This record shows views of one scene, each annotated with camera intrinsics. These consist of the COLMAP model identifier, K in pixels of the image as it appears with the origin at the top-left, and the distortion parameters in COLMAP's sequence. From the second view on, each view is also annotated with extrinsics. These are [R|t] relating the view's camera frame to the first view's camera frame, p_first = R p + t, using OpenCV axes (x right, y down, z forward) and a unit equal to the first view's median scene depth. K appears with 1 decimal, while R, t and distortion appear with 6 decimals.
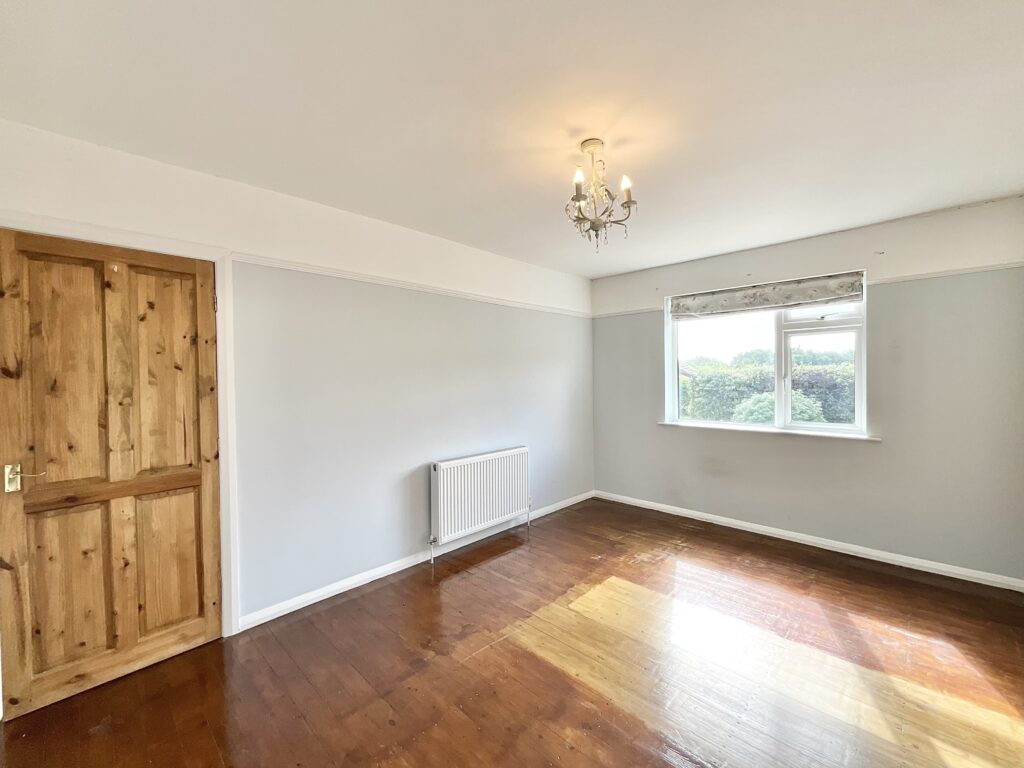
lens RADIAL K [[414.9, 0, 512.9], [0, 414.9, 384.4], [0, 0, 1]] dist [-0.001932, 0.000478]
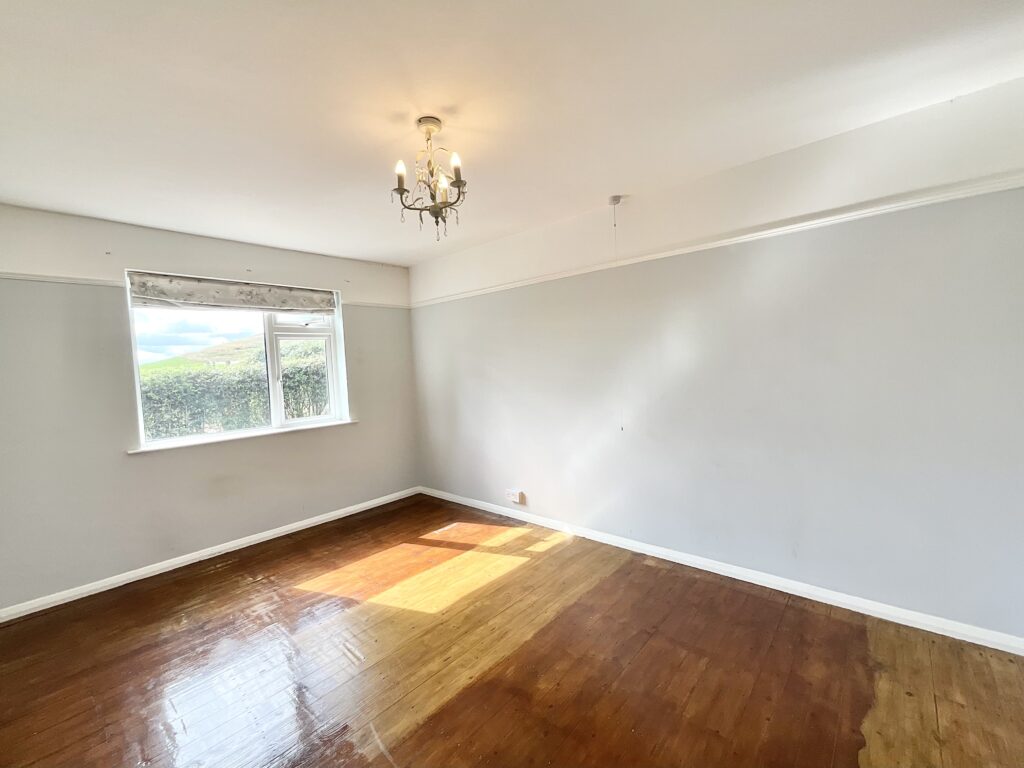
lens RADIAL K [[414.9, 0, 513.0], [0, 414.9, 384.1], [0, 0, 1]] dist [-0.001932, 0.000478]
pose [[-0.021256, -0.040600, 0.998949, -0.418620], [0.065222, 0.996990, 0.041908, -0.008239], [-0.997644, 0.066044, -0.018544, 0.466937]]
